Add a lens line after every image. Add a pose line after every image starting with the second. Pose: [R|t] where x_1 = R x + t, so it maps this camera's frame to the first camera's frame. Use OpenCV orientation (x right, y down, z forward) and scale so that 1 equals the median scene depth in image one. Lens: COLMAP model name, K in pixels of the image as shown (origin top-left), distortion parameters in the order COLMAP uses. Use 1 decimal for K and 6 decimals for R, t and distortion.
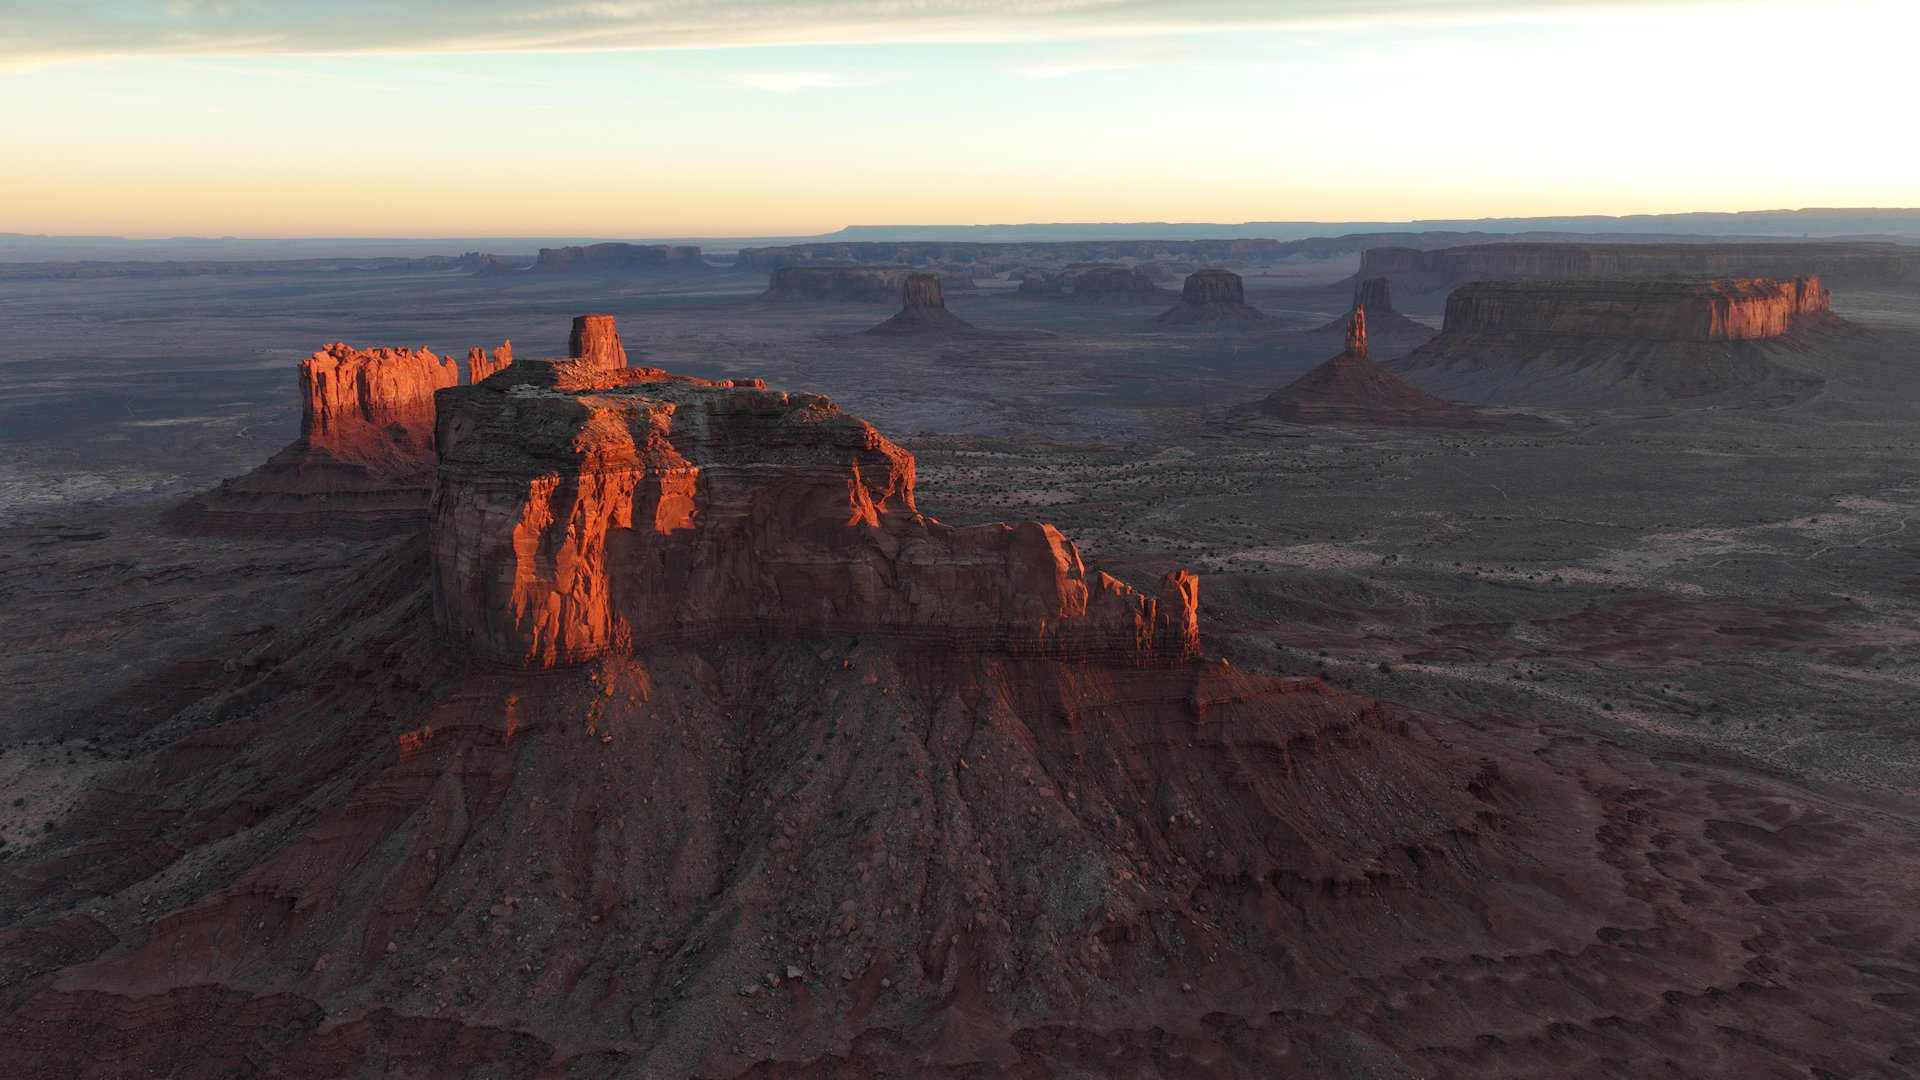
lens RADIAL K [[1364.0, 0, 960.0], [0, 1364.0, 540.0], [0, 0, 1]] dist [0.023493, 0.000143]
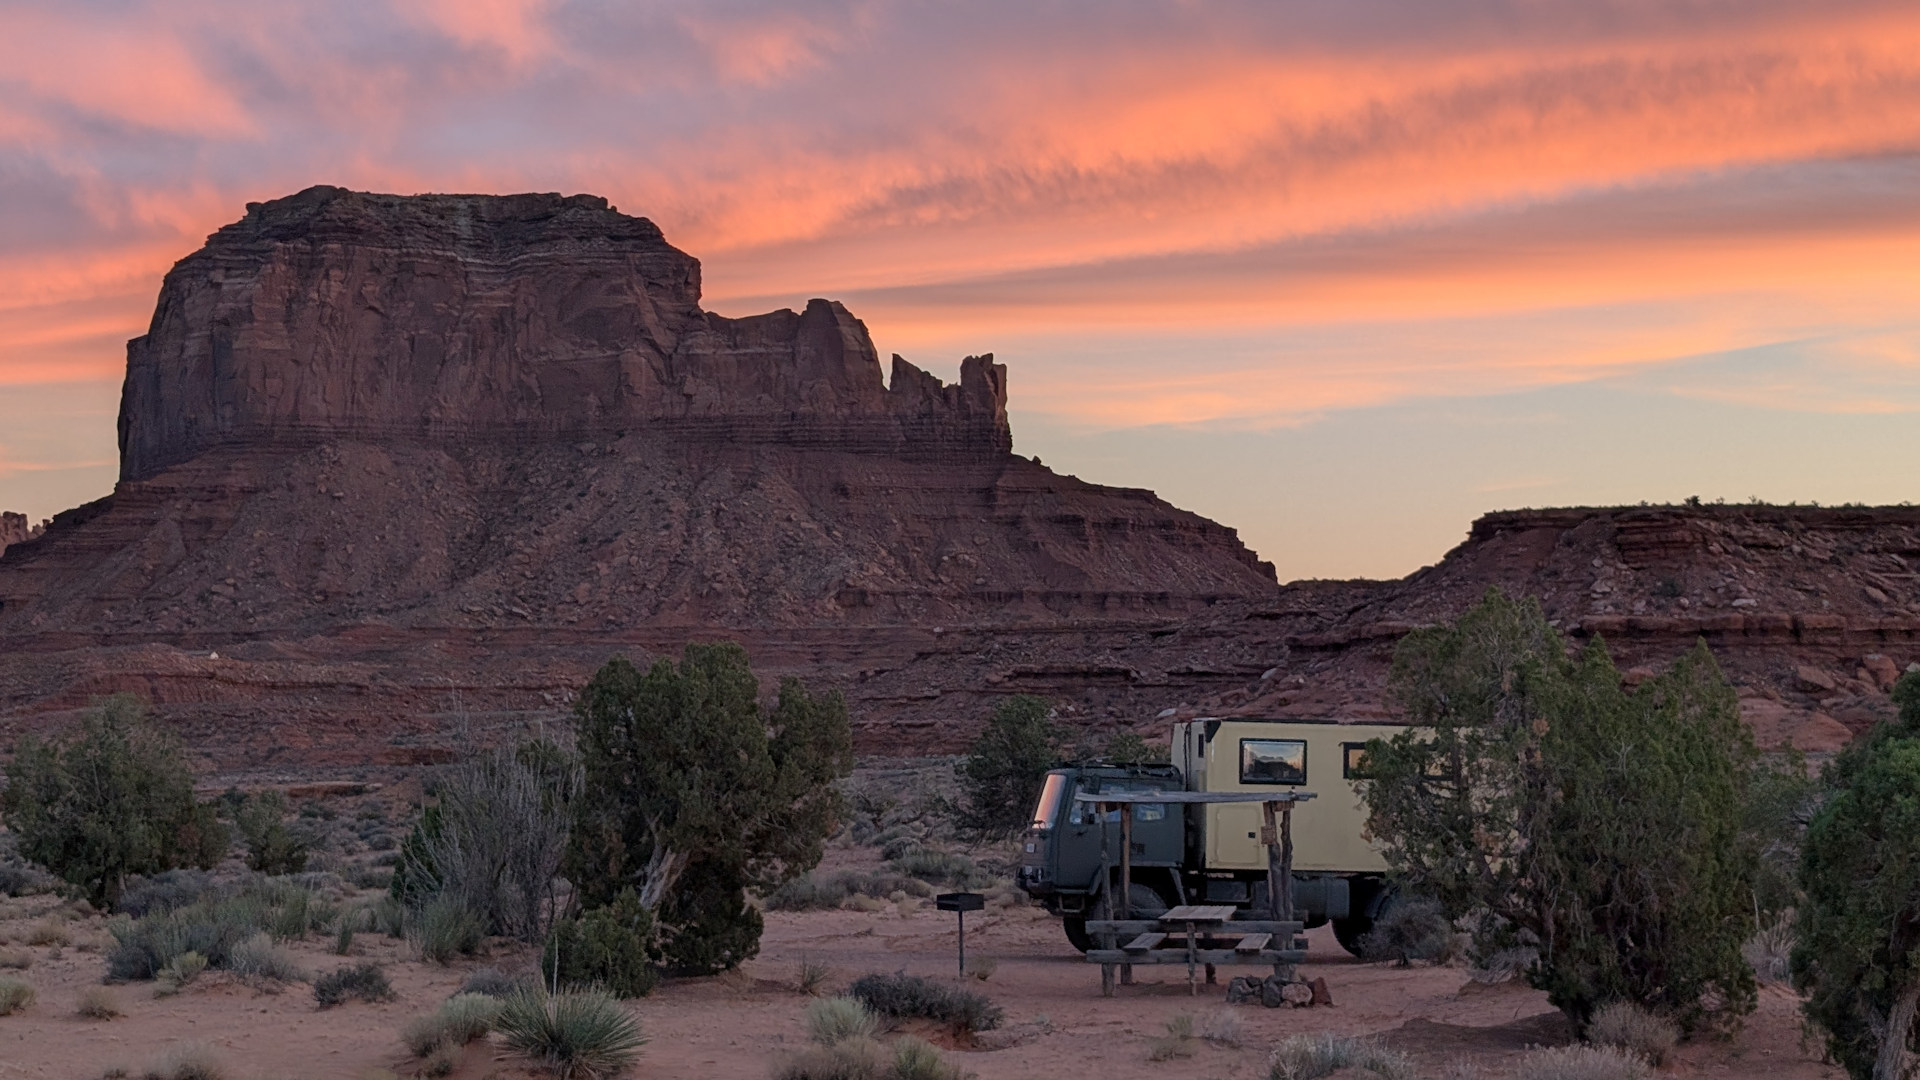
lens RADIAL K [[3257.1, 0, 965.1], [0, 3257.1, 573.7], [0, 0, 1]] dist [0.349311, -1.974421]
pose [[0.998376, -0.002646, -0.056905, 0.274476], [-0.014250, 0.955561, -0.294448, 0.804615], [0.055155, 0.294780, 0.953972, -1.021775]]
